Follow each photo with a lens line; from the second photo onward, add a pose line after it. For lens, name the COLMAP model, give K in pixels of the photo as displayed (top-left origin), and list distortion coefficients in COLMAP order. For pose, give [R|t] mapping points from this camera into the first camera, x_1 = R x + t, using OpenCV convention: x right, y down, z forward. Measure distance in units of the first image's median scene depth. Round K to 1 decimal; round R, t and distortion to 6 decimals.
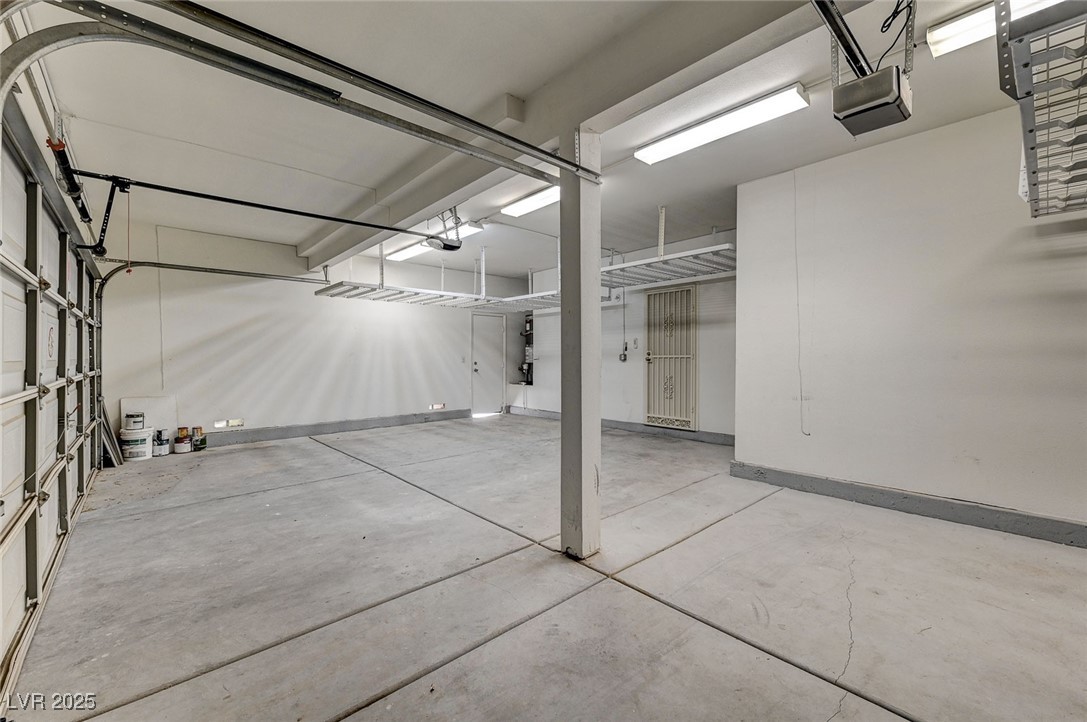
lens RADIAL K [[441.5, 0, 544.4], [0, 441.5, 365.6], [0, 0, 1]] dist [-0.001206, 0.000010]
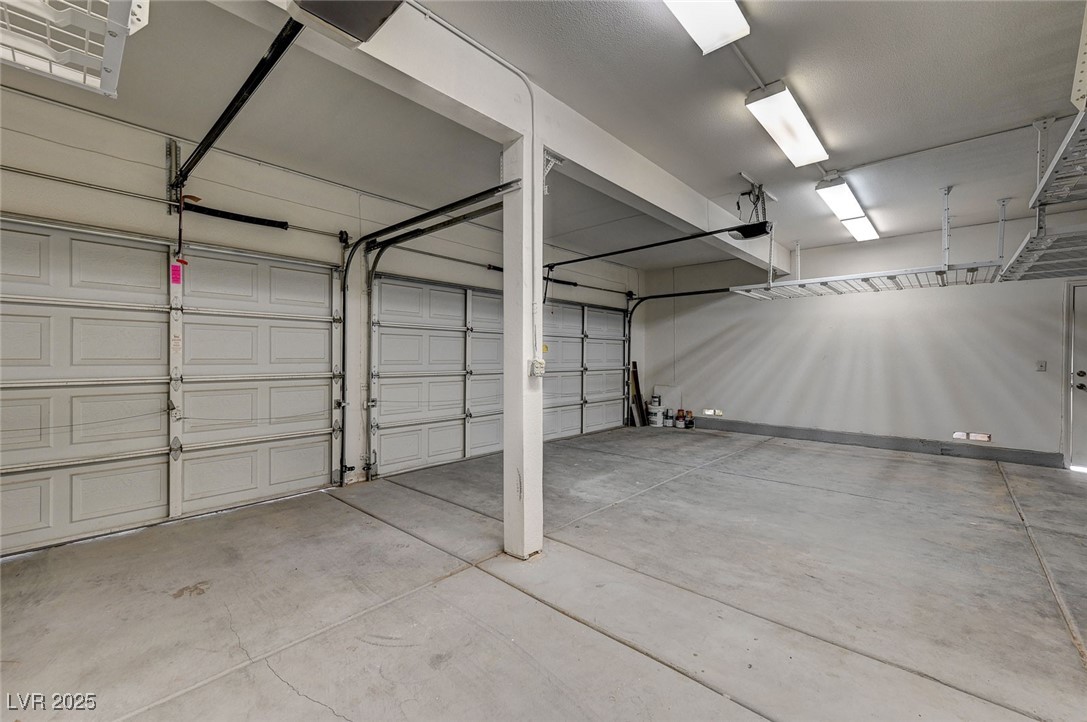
lens RADIAL K [[441.5, 0, 546.0], [0, 441.5, 353.7], [0, 0, 1]] dist [-0.001206, 0.000010]
pose [[0.106861, -0.005105, -0.994261, 0.594906], [-0.026220, 0.999625, -0.007951, -0.014609], [0.993928, 0.026919, 0.106687, 0.506546]]
